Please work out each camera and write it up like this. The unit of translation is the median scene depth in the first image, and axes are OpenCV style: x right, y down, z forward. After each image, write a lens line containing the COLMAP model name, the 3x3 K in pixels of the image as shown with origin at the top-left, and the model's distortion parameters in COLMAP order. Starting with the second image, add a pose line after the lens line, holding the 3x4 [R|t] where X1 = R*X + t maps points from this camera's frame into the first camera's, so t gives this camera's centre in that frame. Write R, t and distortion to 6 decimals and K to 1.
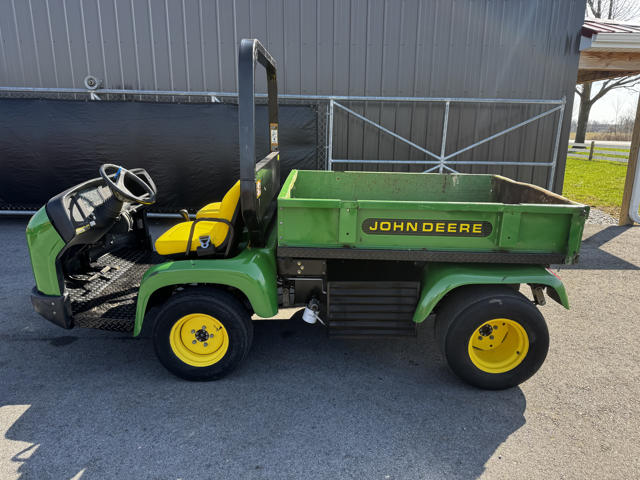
lens RADIAL K [[452.5, 0, 320.6], [0, 452.5, 241.7], [0, 0, 1]] dist [0.025795, -0.038908]
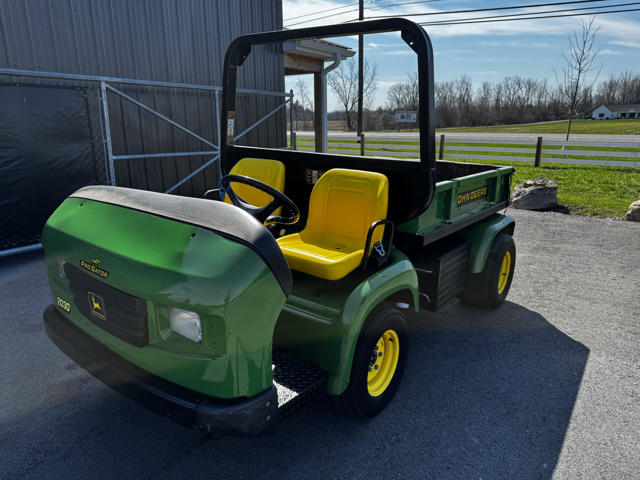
lens RADIAL K [[452.5, 0, 323.1], [0, 452.5, 237.6], [0, 0, 1]] dist [0.025795, -0.038908]
pose [[0.600303, -0.207292, 0.772441, -0.415128], [0.197220, 0.974369, 0.108212, -0.056748], [-0.775074, 0.087381, 0.625799, 0.227635]]
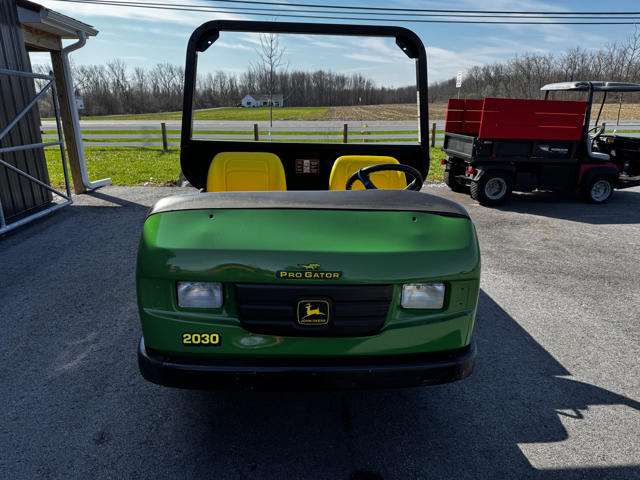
lens RADIAL K [[452.5, 0, 321.4], [0, 452.5, 242.8], [0, 0, 1]] dist [0.025795, -0.038908]
pose [[-0.054416, -0.291755, 0.954944, -0.540118], [0.238258, 0.924943, 0.296165, -0.132360], [-0.969676, 0.243639, 0.019181, 0.510779]]
